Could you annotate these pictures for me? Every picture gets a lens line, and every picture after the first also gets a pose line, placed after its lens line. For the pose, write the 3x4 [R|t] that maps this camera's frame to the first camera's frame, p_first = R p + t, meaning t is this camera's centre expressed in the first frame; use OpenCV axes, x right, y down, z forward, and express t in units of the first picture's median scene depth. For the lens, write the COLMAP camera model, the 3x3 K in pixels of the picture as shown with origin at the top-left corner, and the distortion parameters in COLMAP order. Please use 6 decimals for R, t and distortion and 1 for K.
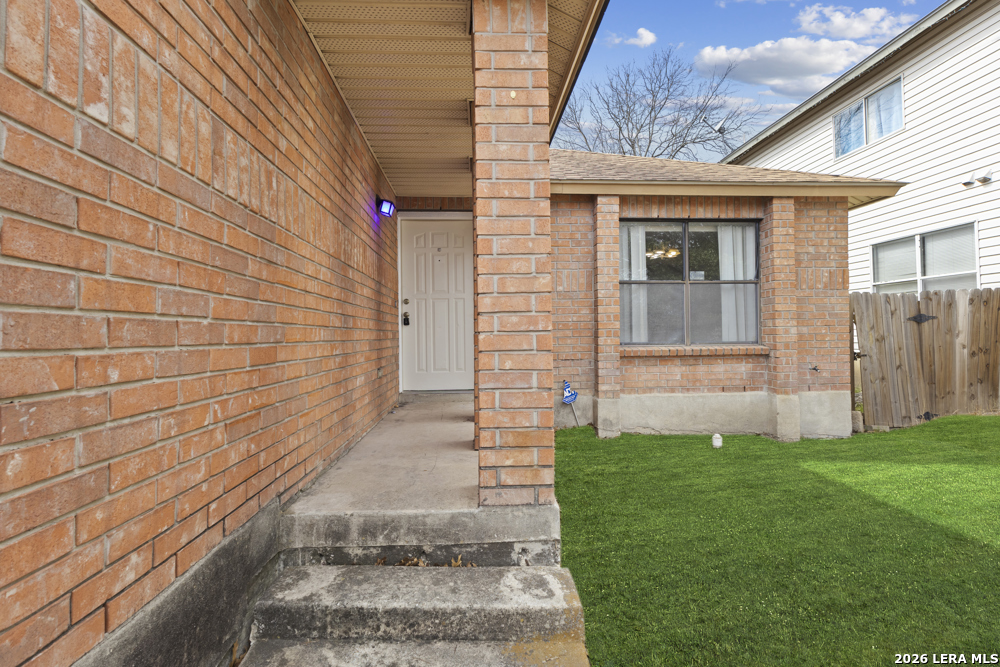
lens RADIAL K [[462.8, 0, 496.7], [0, 462.8, 333.2], [0, 0, 1]] dist [-0.003665, -0.001200]
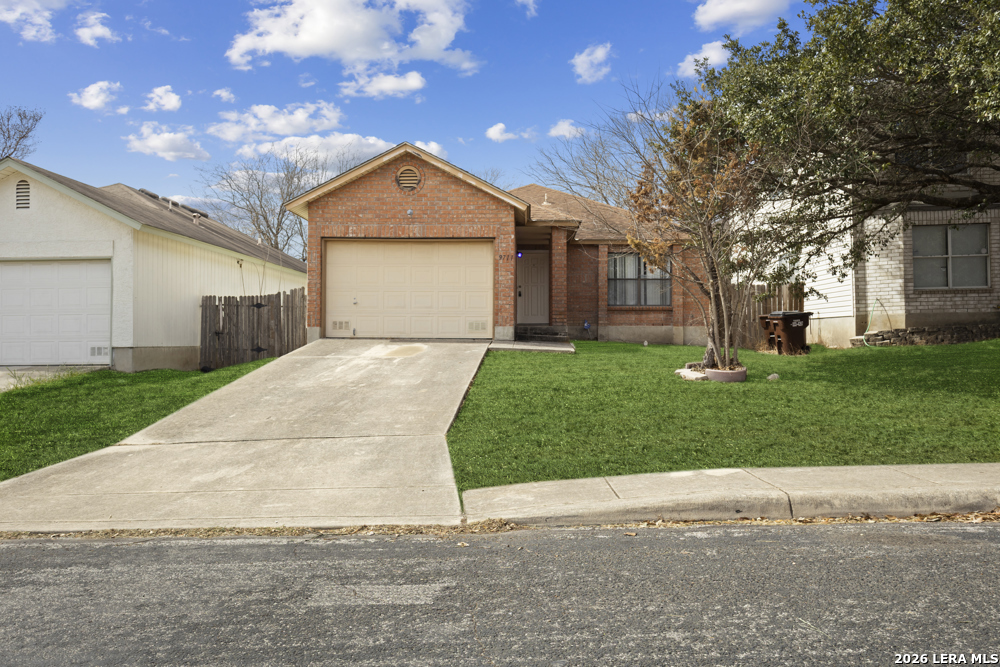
lens RADIAL K [[797.1, 0, 501.1], [0, 797.1, 335.6], [0, 0, 1]] dist [0.003177, 0.000403]
pose [[0.996225, 0.012350, -0.085922, 0.067099], [-0.012946, 0.999896, -0.006387, 0.212675], [0.085834, 0.007475, 0.996281, -3.111385]]
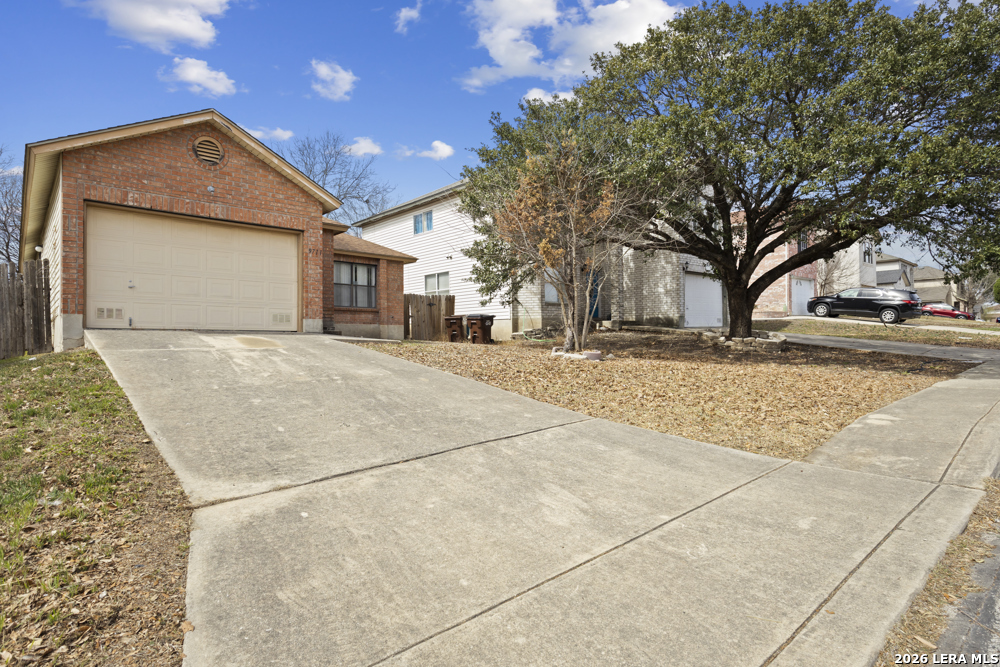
lens RADIAL K [[537.1, 0, 499.7], [0, 537.1, 336.6], [0, 0, 1]] dist [-0.002889, -0.000101]
pose [[0.770295, 0.014013, 0.637533, -0.988431], [-0.003339, 0.999833, -0.017942, 0.261663], [-0.637679, 0.011693, 0.770214, -2.109941]]
